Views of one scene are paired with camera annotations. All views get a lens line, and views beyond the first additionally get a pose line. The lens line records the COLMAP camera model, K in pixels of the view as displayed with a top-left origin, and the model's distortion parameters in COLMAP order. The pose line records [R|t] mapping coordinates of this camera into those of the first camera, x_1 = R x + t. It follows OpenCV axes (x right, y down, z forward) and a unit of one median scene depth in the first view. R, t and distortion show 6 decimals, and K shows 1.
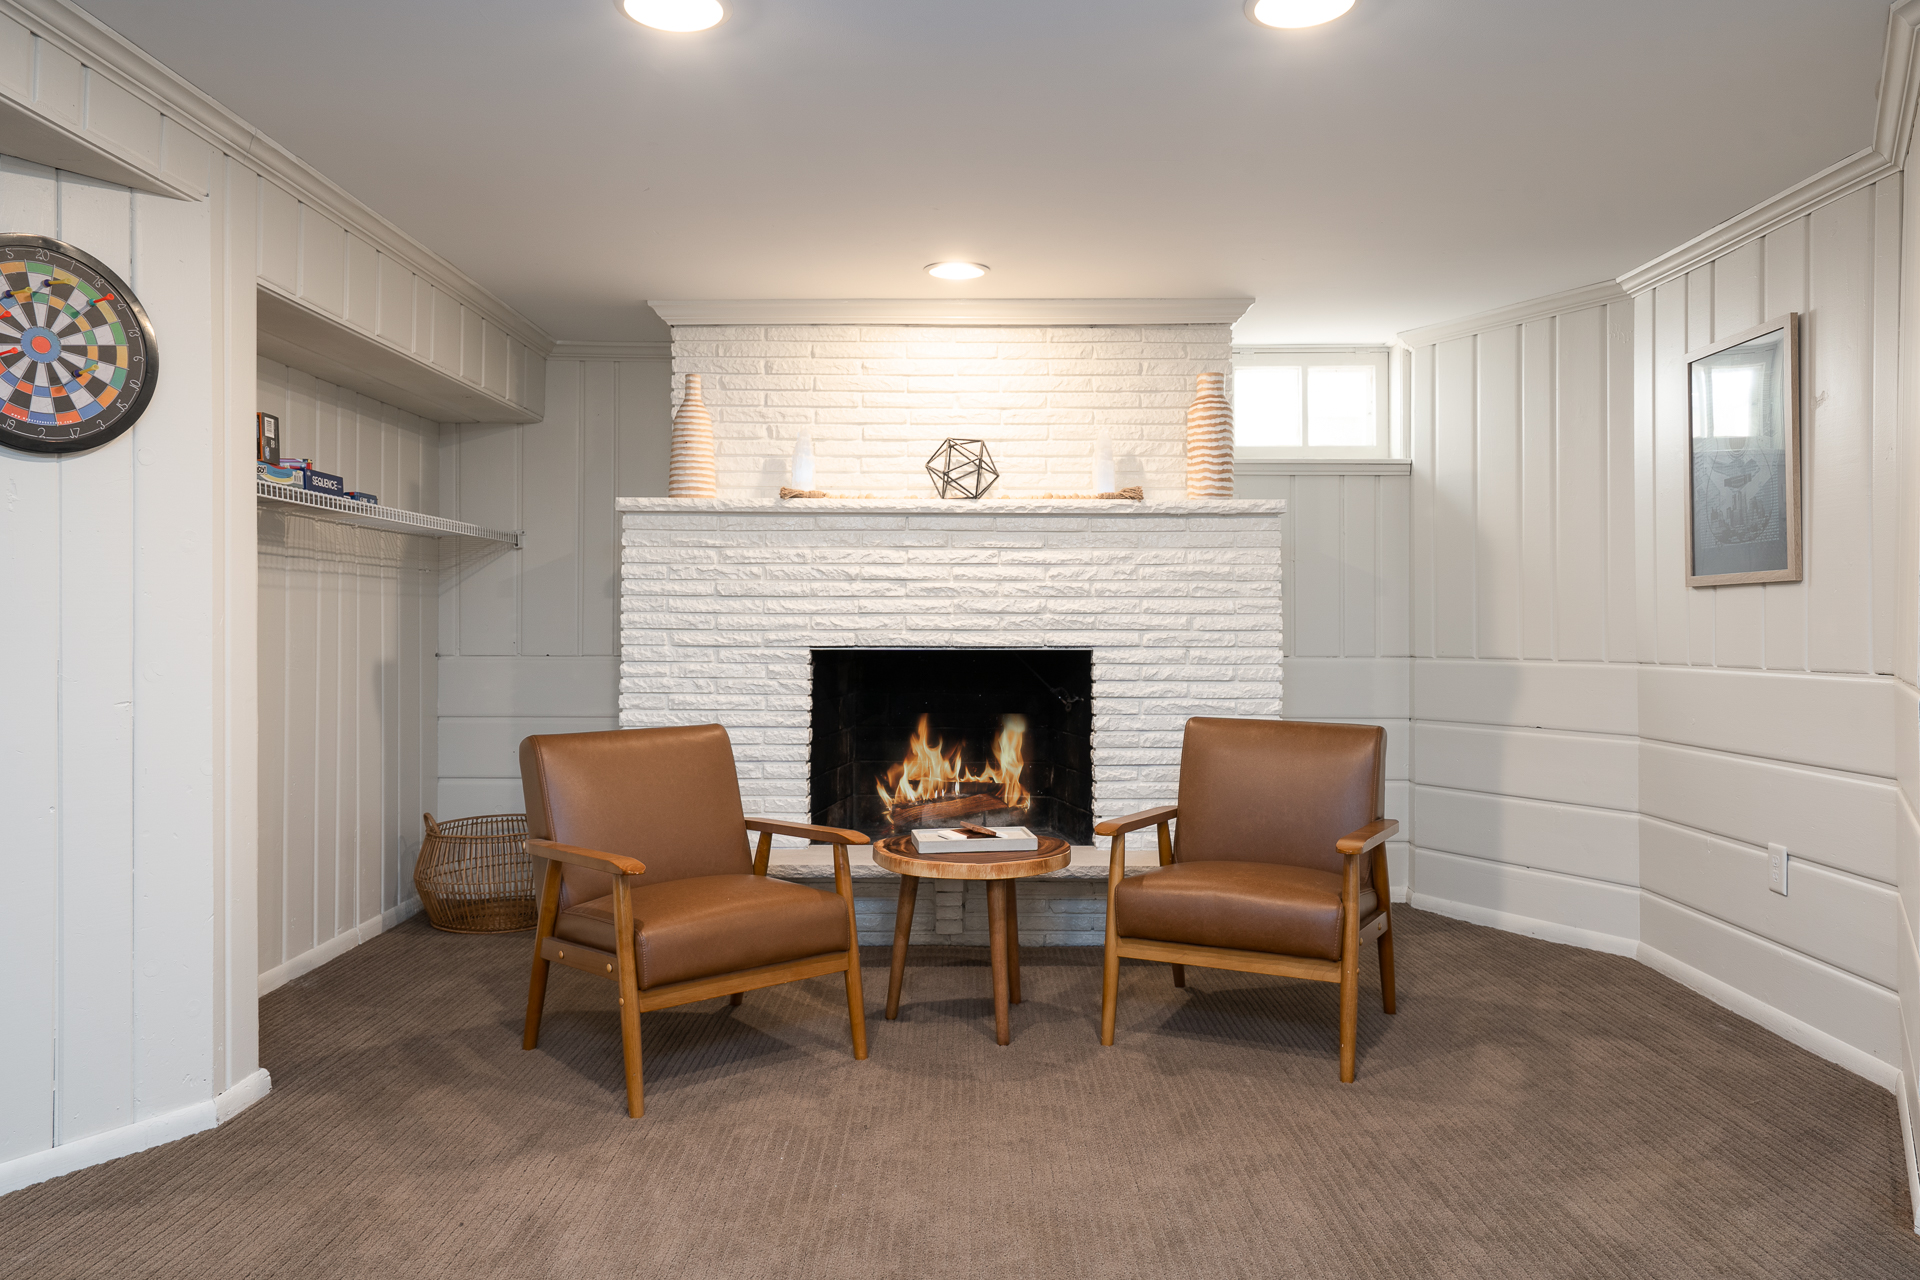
lens RADIAL K [[1308.8, 0, 952.8], [0, 1308.8, 631.3], [0, 0, 1]] dist [-0.006428, -0.004133]
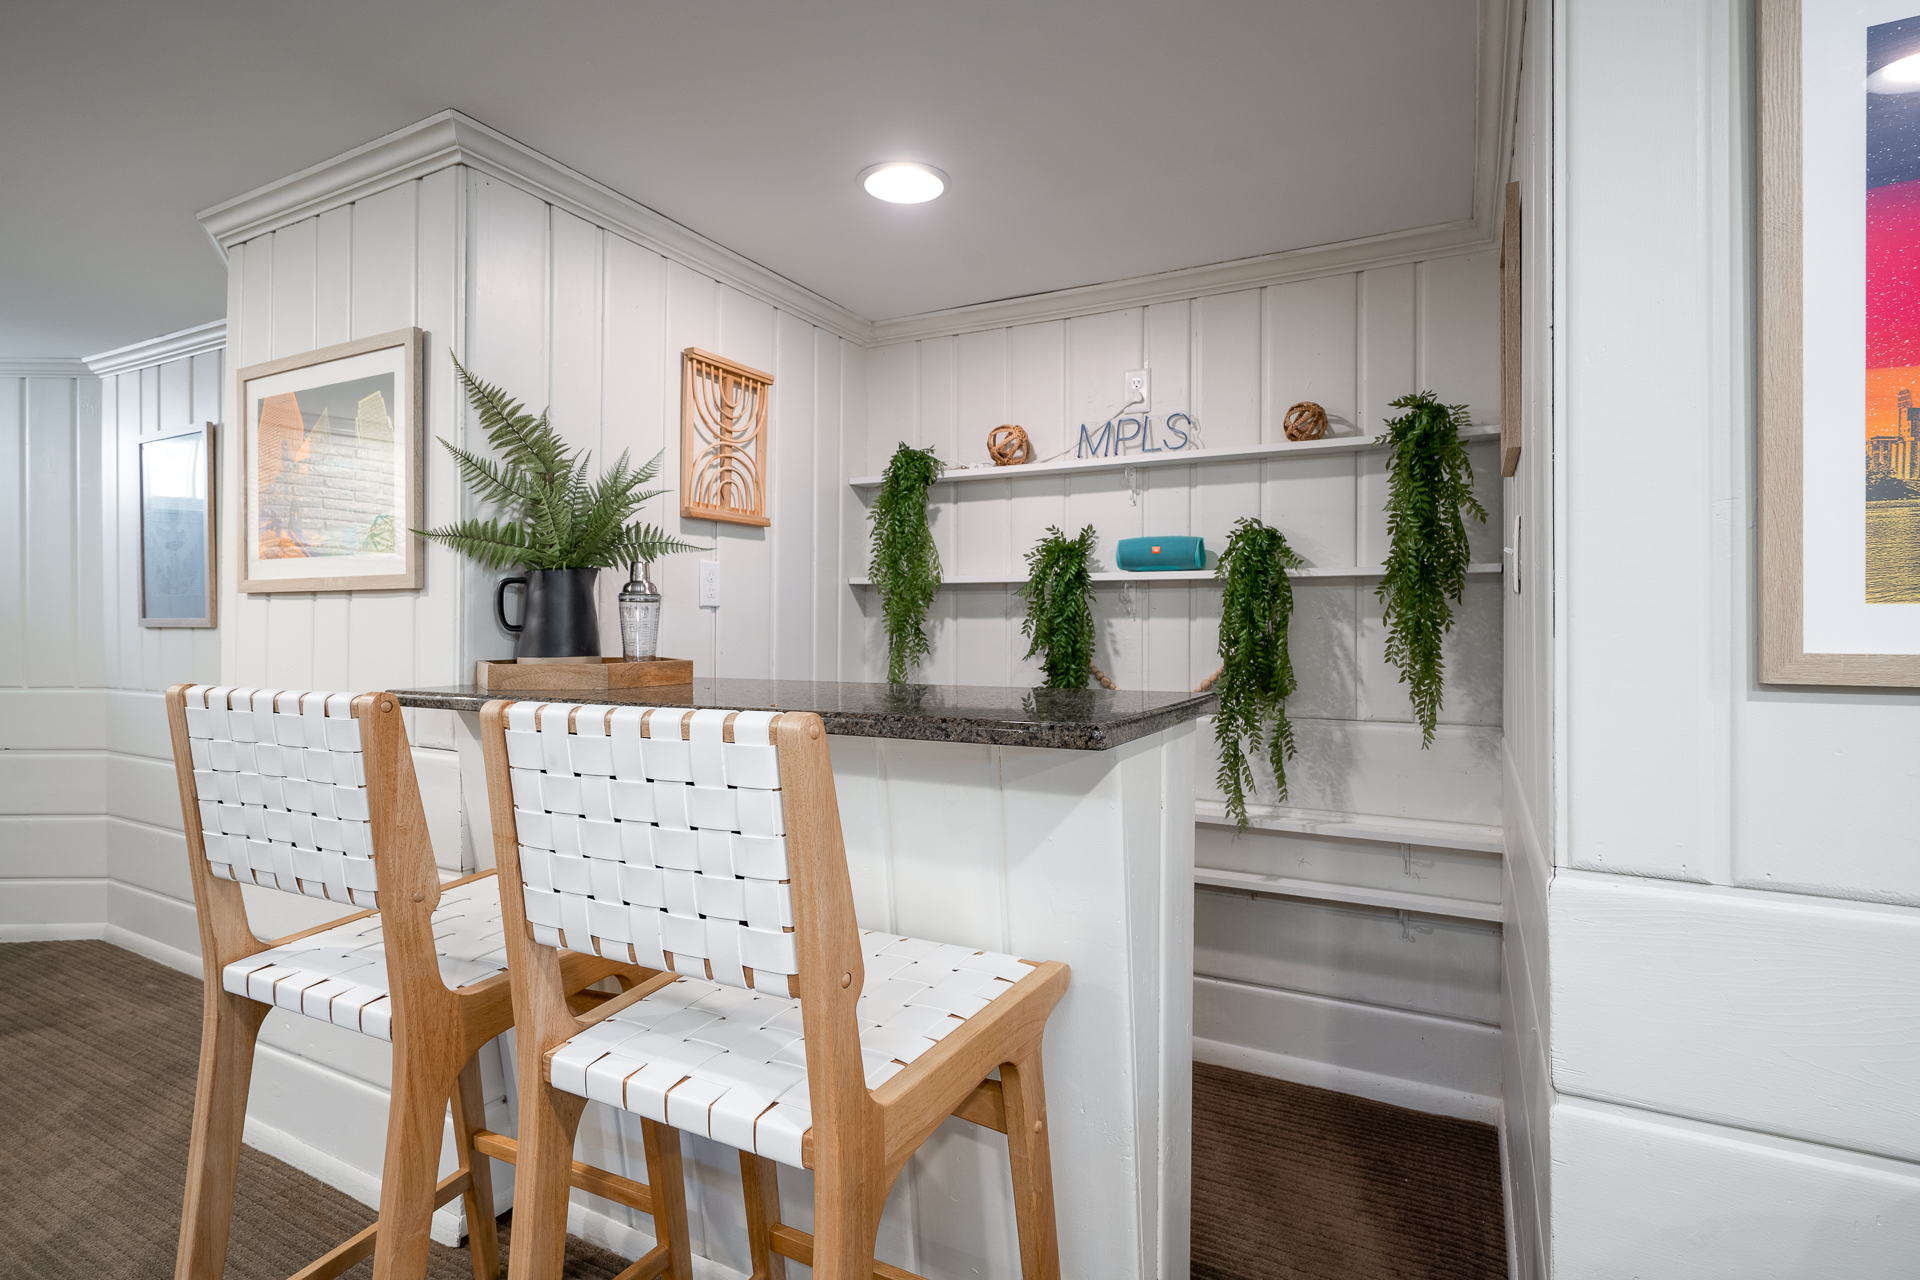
lens RADIAL K [[933.8, 0, 959.2], [0, 933.8, 621.3], [0, 0, 1]] dist [-0.004476, -0.000256]
pose [[0.453552, 0.000682, 0.891230, 0.123390], [0.000345, 0.999999, -0.000941, -0.034846], [-0.891230, 0.000734, 0.453552, -0.071079]]
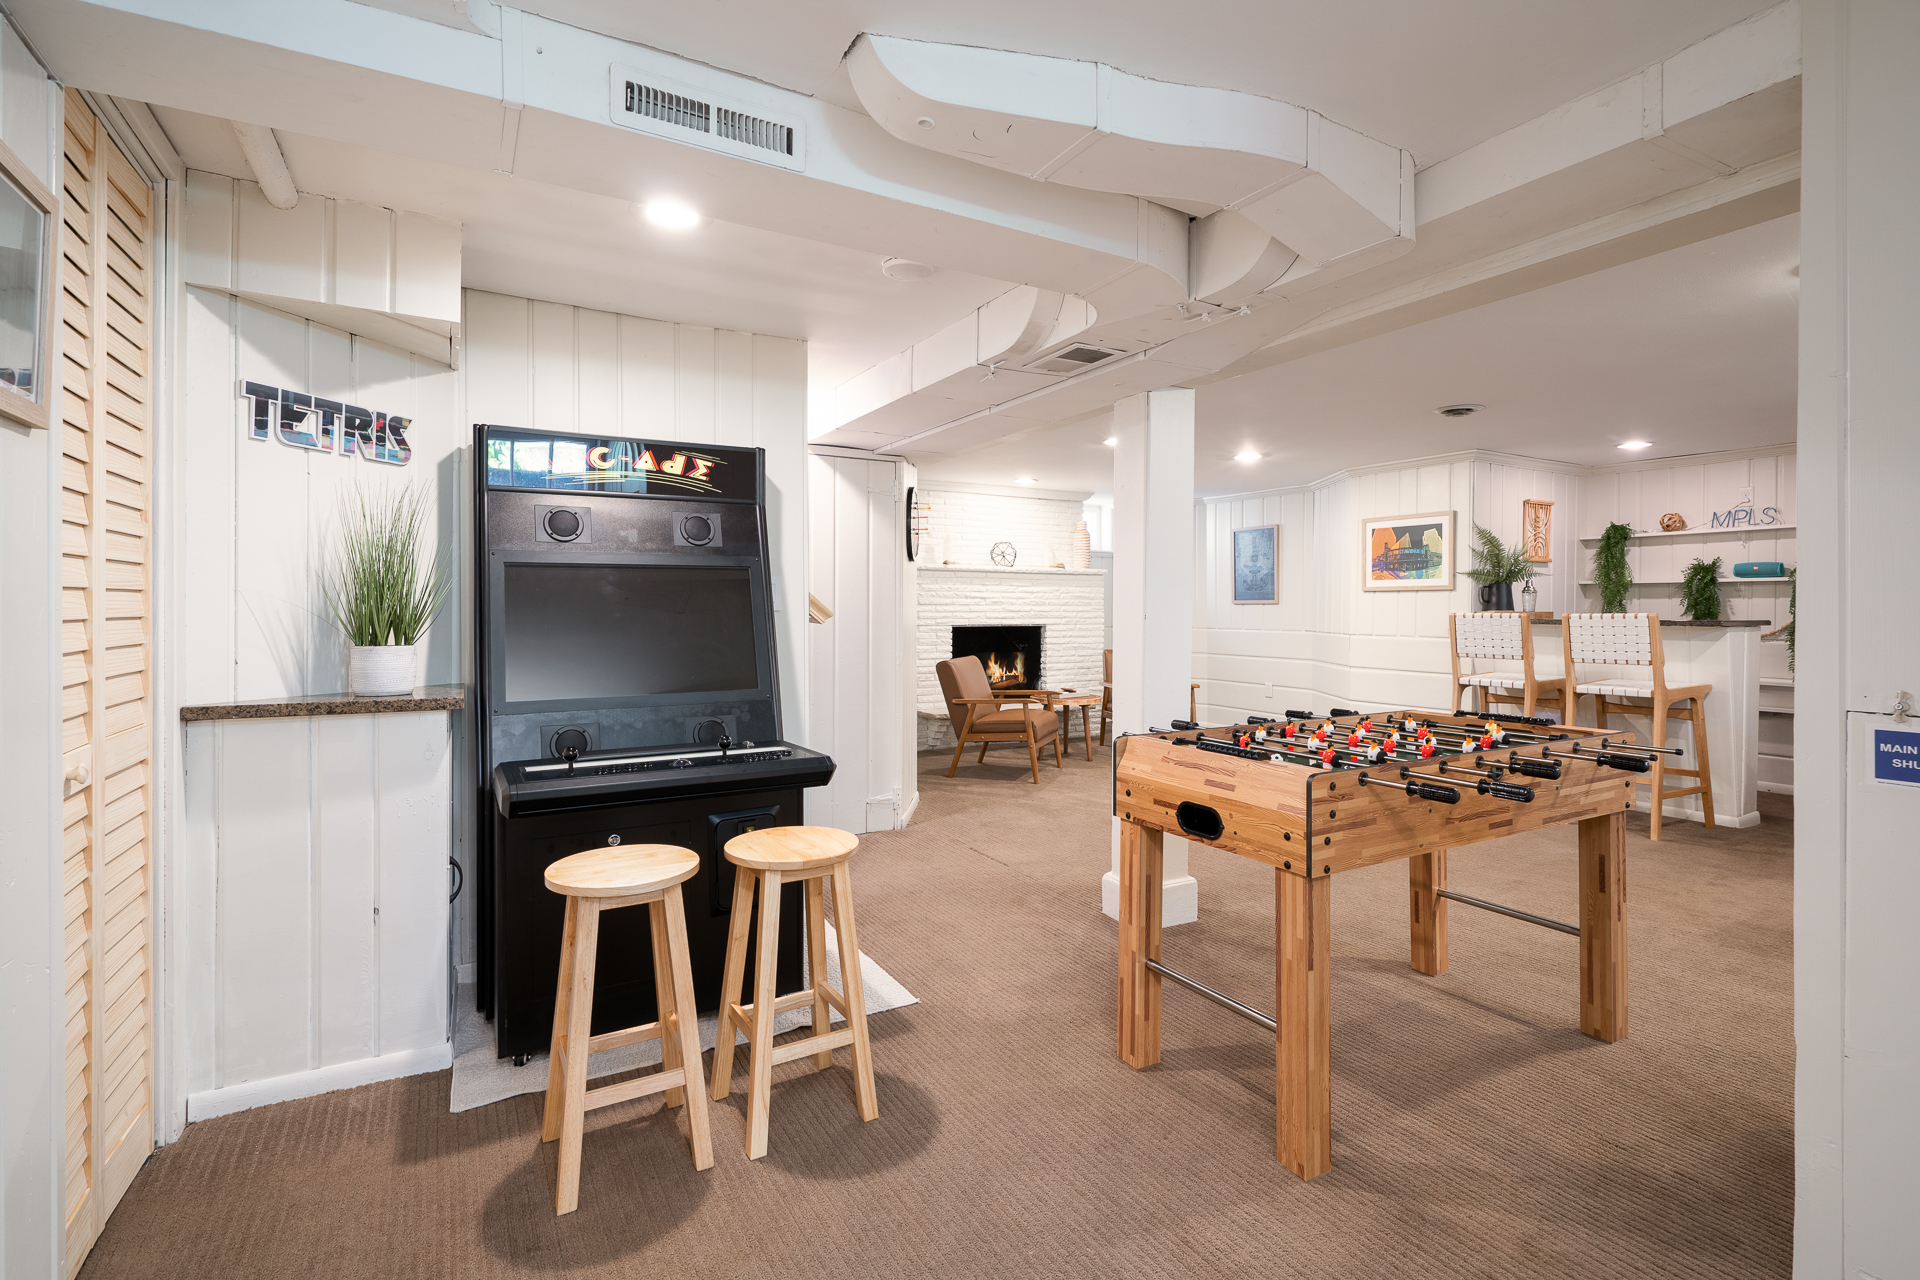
lens RADIAL K [[893.1, 0, 961.9], [0, 893.1, 611.0], [0, 0, 1]] dist [0.003516, 0.000332]
pose [[0.857227, -0.001466, 0.514936, -0.980915], [-0.000715, 0.999992, 0.004037, -0.022426], [-0.514938, -0.003829, 0.857219, -0.445631]]
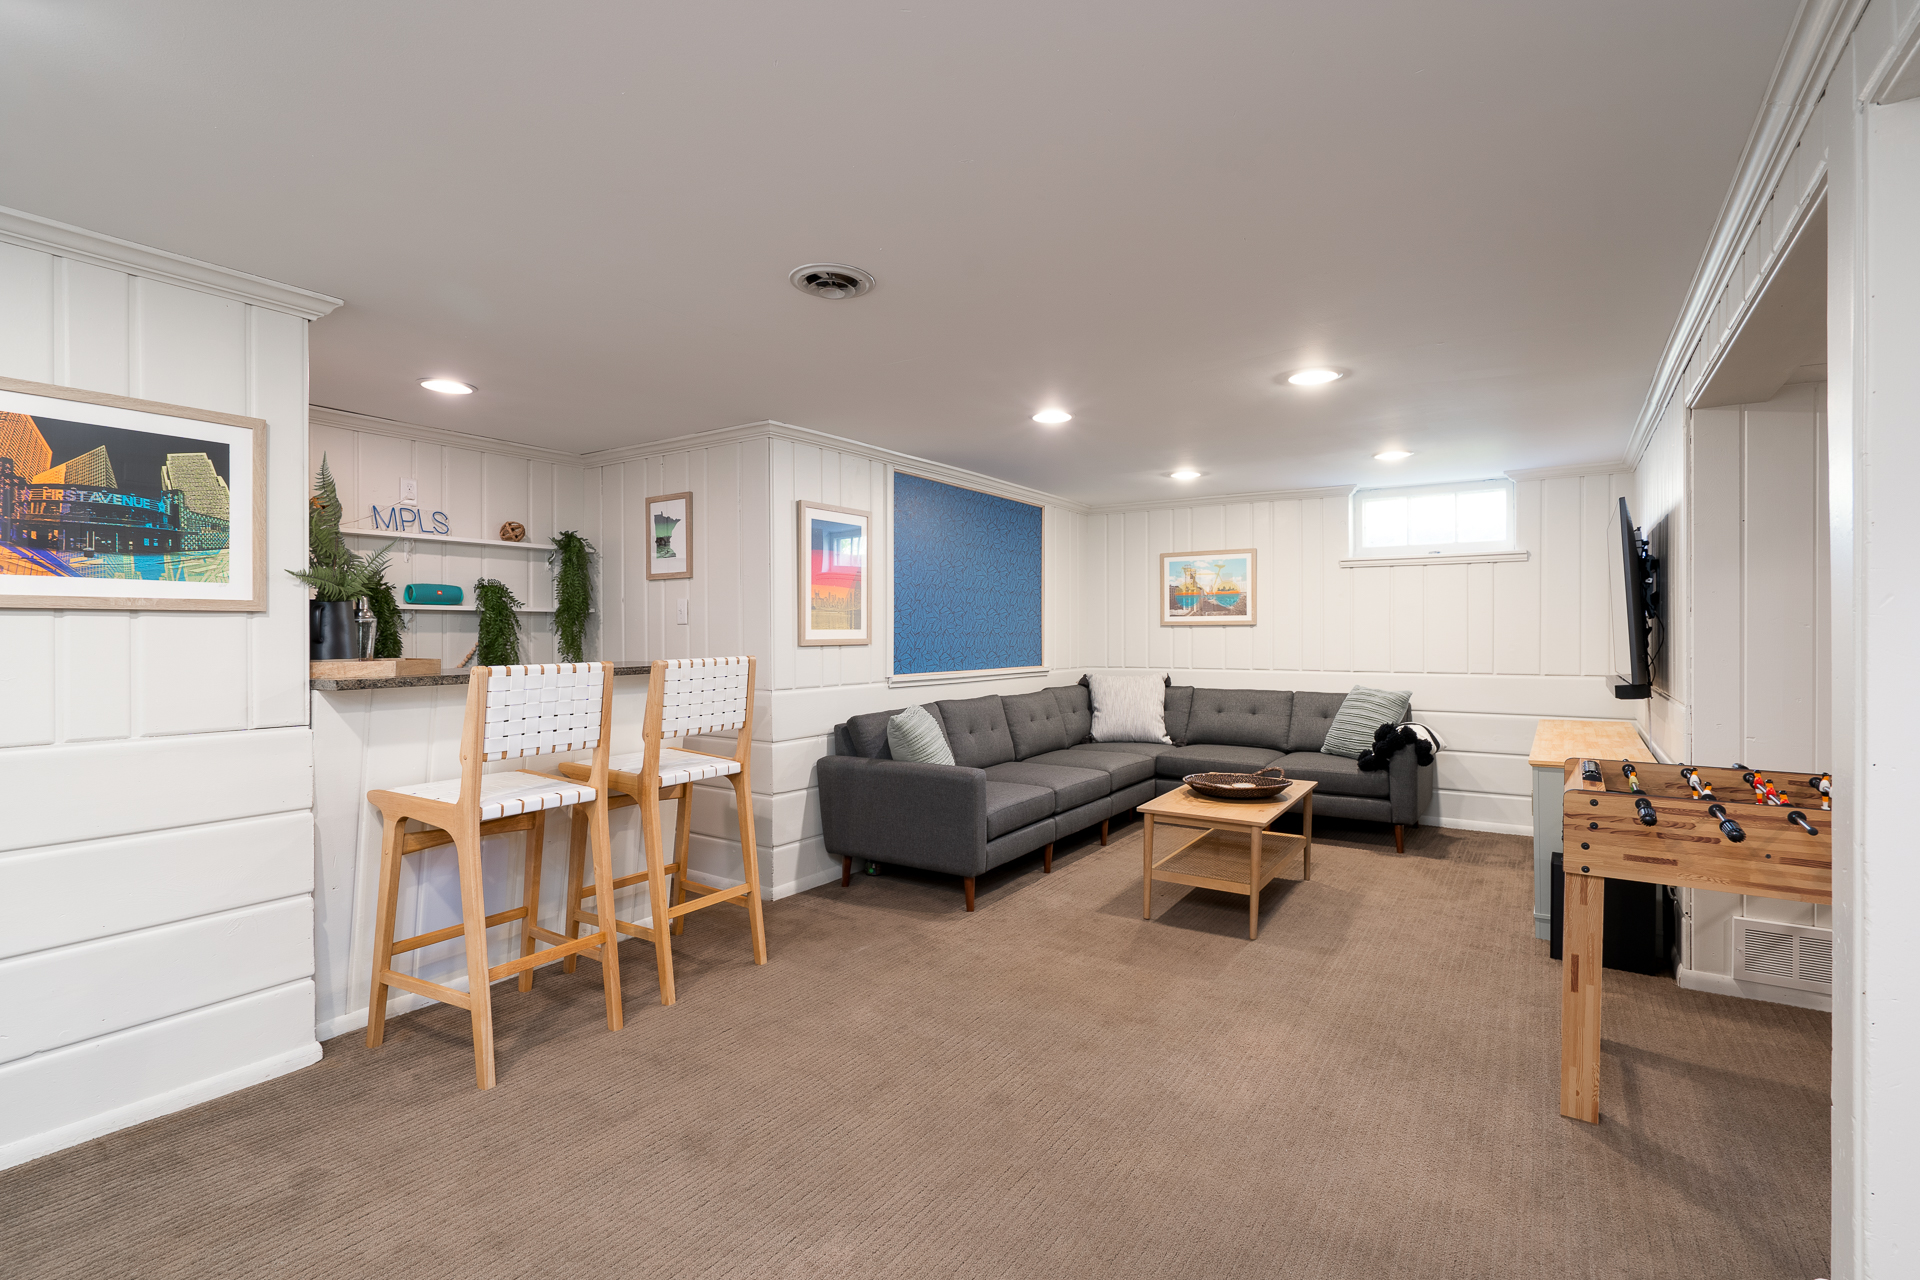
lens RADIAL K [[893.1, 0, 955.4], [0, 893.1, 634.7], [0, 0, 1]] dist [0.003516, 0.000332]
pose [[-0.839017, 0.000841, 0.544105, -0.292629], [0.003355, 0.999988, 0.003627, -0.036512], [-0.544095, 0.004869, -0.839009, 0.602743]]
